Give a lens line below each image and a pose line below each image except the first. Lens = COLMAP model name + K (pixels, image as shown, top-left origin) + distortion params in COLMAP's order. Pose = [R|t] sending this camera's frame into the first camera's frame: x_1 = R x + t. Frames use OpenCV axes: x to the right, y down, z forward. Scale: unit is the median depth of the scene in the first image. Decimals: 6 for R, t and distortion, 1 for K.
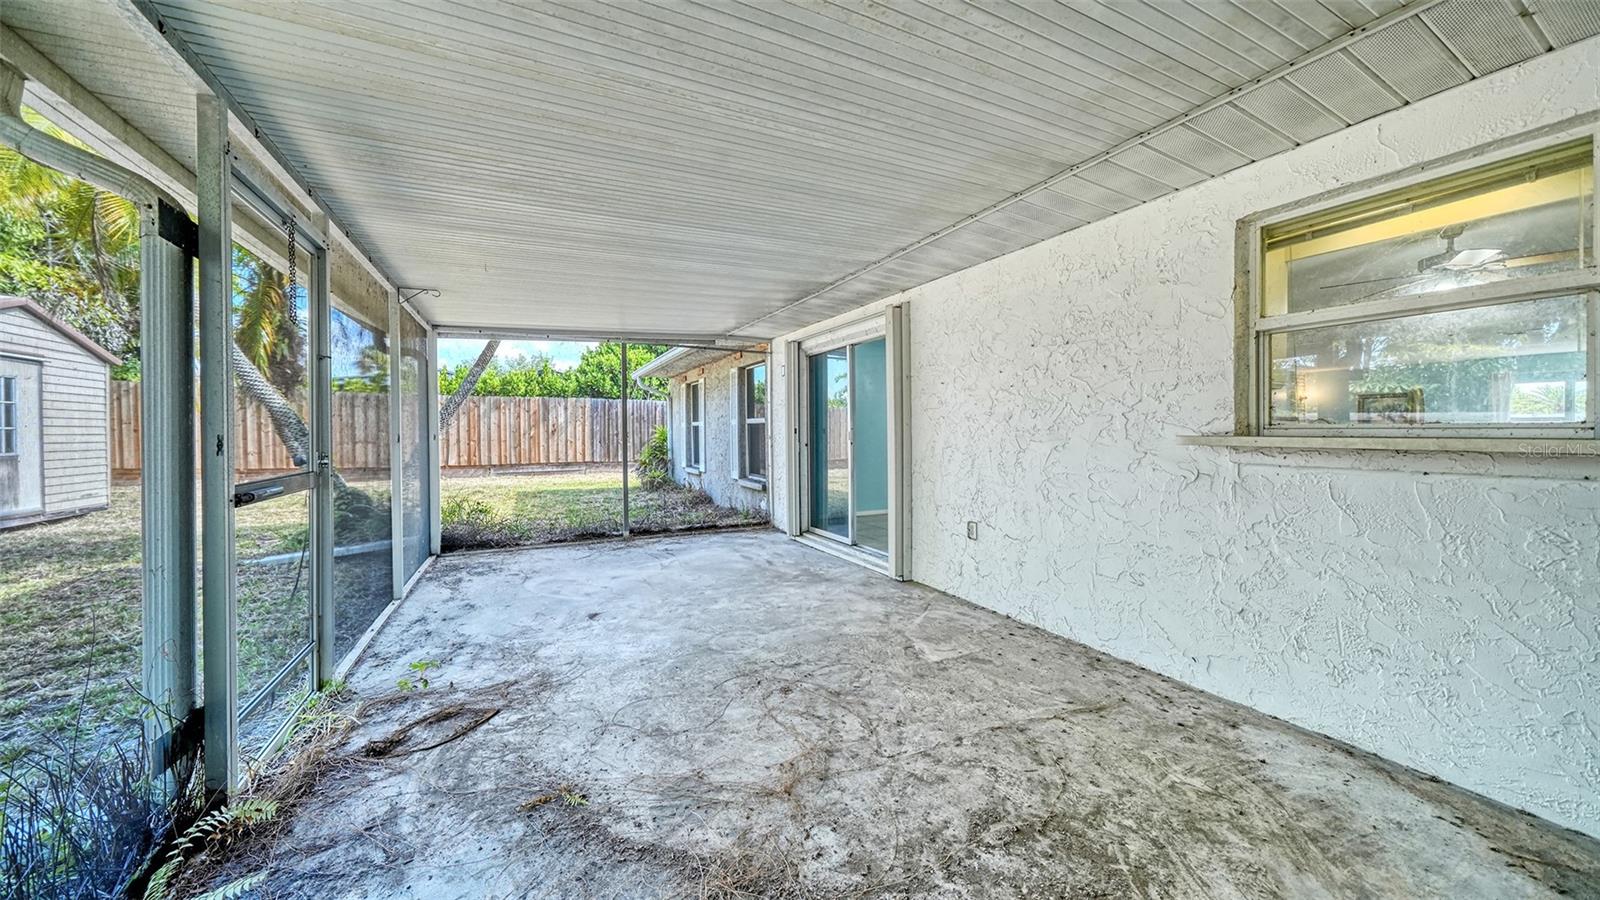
lens RADIAL K [[535.0, 0, 771.6], [0, 535.0, 448.3], [0, 0, 1]] dist [0.001195, 0.000127]
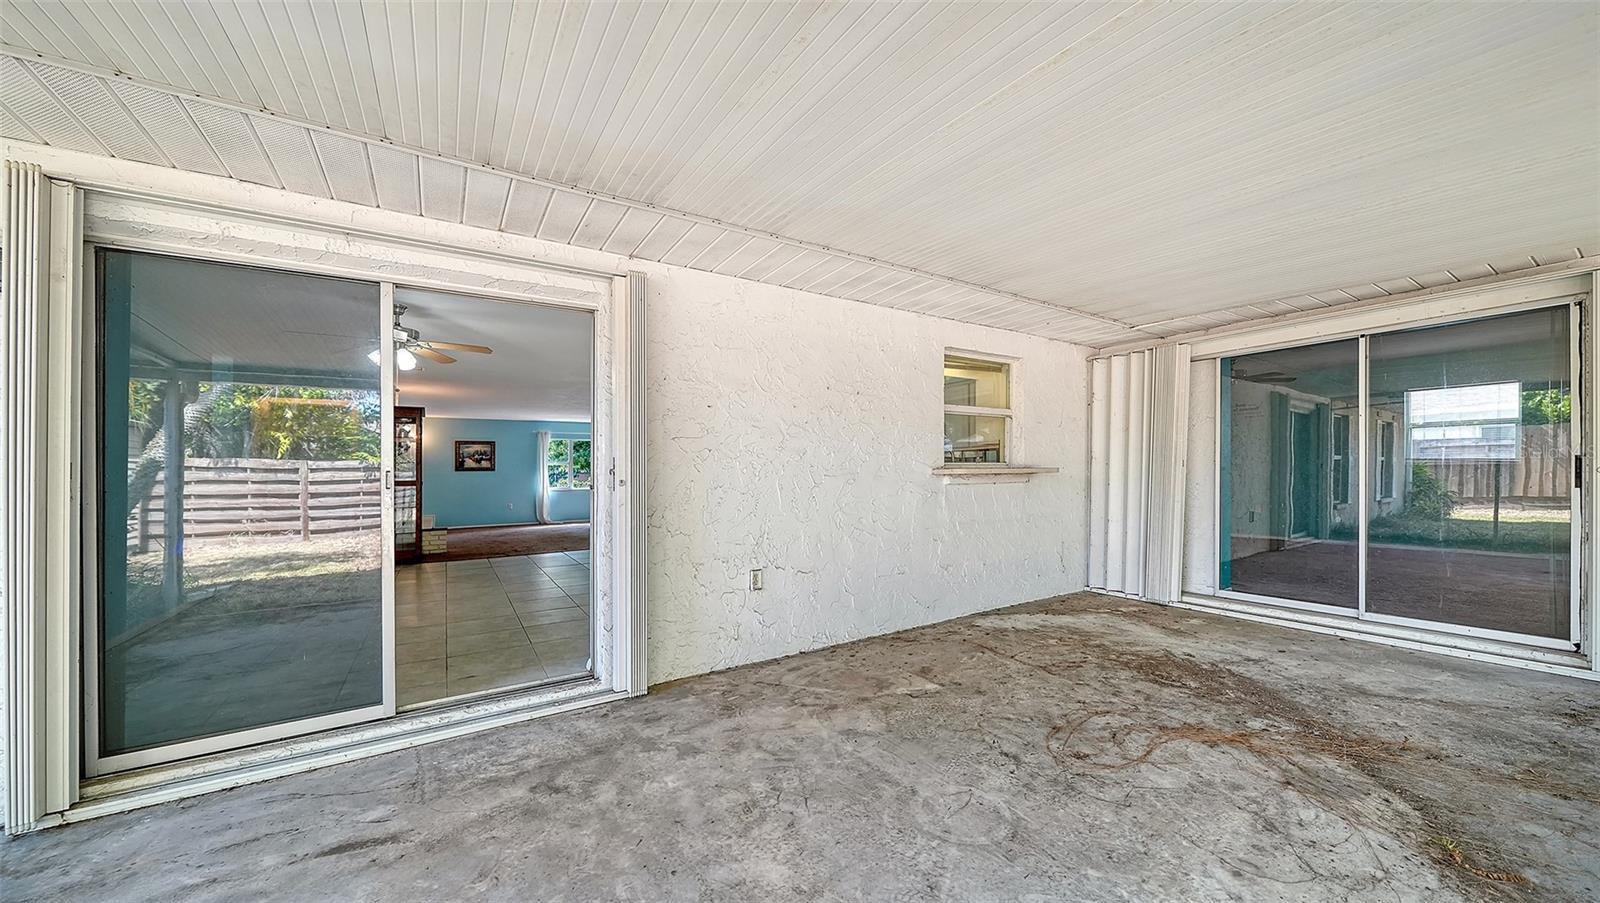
lens RADIAL K [[552.5, 0, 818.8], [0, 552.5, 469.9], [0, 0, 1]] dist [-0.012564, -0.000001]
pose [[-0.129530, 0.002213, 0.991573, -0.738311], [0.042455, 0.999093, 0.003316, -0.034595], [-0.990666, 0.042527, -0.129506, 1.380972]]
